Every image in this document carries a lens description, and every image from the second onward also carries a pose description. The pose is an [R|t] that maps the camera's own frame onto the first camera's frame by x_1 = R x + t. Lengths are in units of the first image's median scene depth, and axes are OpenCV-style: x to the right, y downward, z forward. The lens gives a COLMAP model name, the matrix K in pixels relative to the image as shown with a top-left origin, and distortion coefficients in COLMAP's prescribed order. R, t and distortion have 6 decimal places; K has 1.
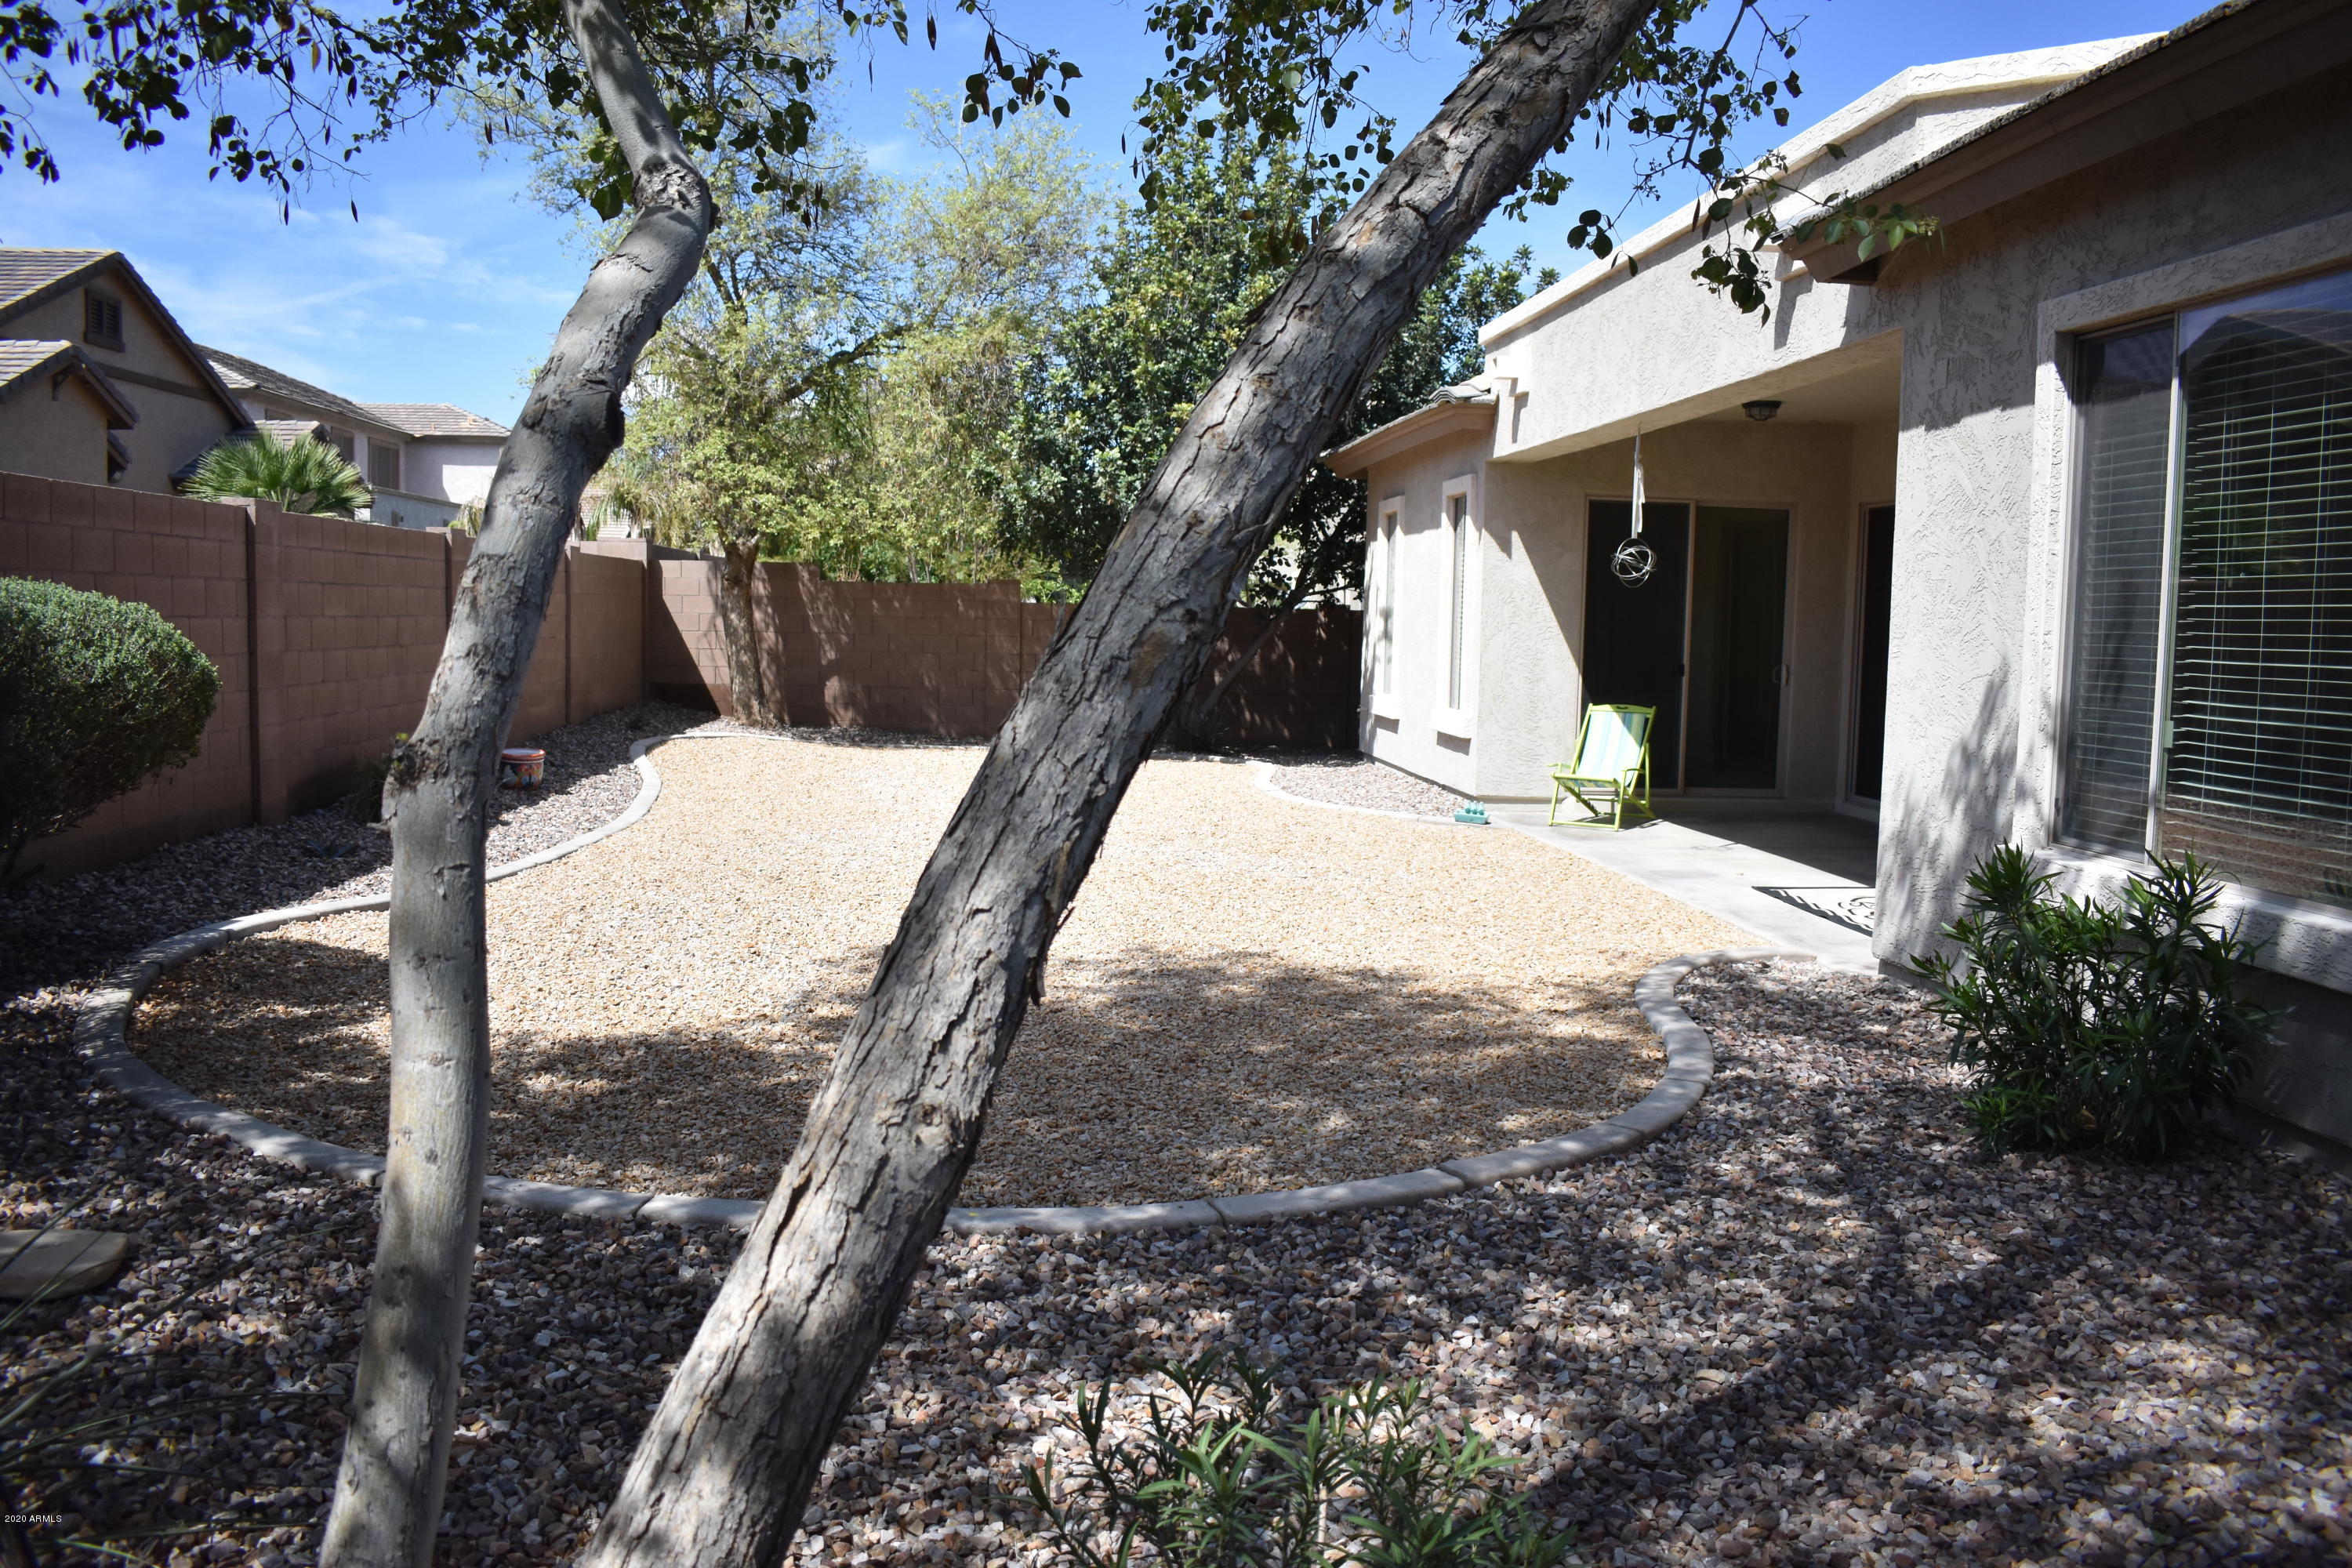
lens RADIAL K [[1846.8, 0, 1173.2], [0, 1846.8, 778.7], [0, 0, 1]] dist [-0.099638, 0.026011]
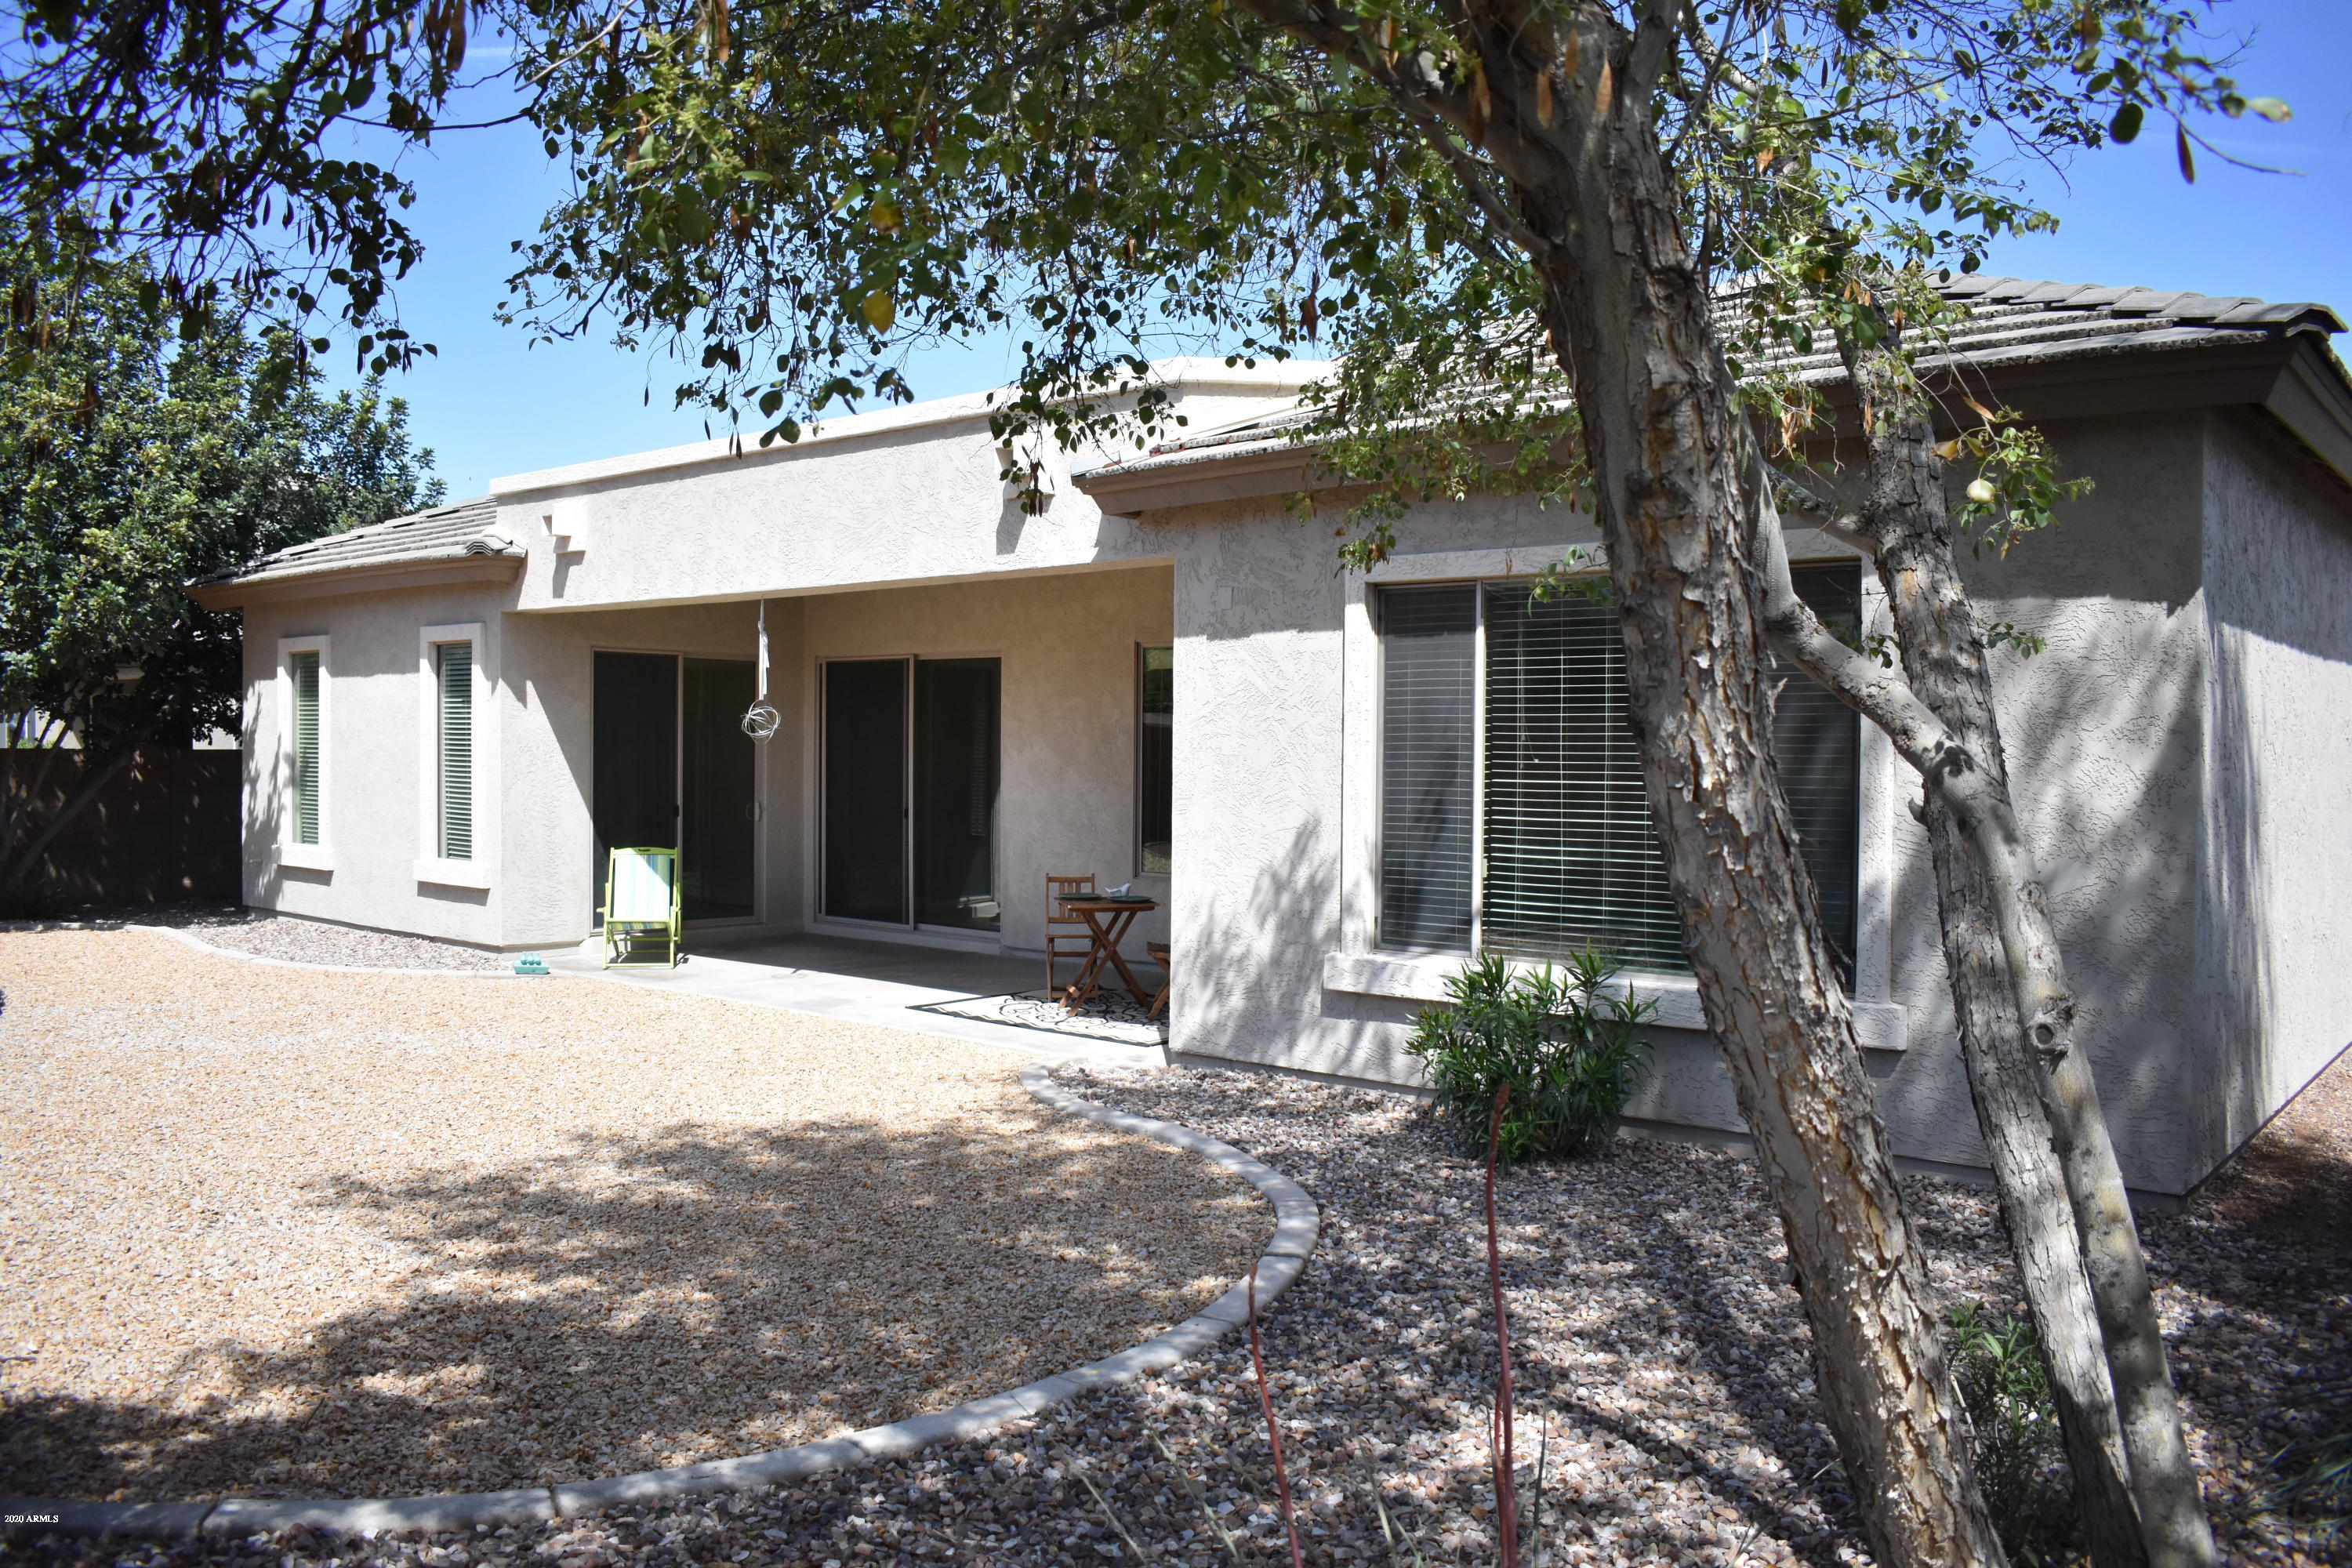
lens RADIAL K [[1846.8, 0, 1162.2], [0, 1846.8, 786.6], [0, 0, 1]] dist [-0.099638, 0.026011]
pose [[0.705614, -0.031929, 0.707876, -0.556684], [0.067984, 0.997426, -0.022777, -0.059982], [-0.705327, 0.064196, 0.705969, 0.097119]]
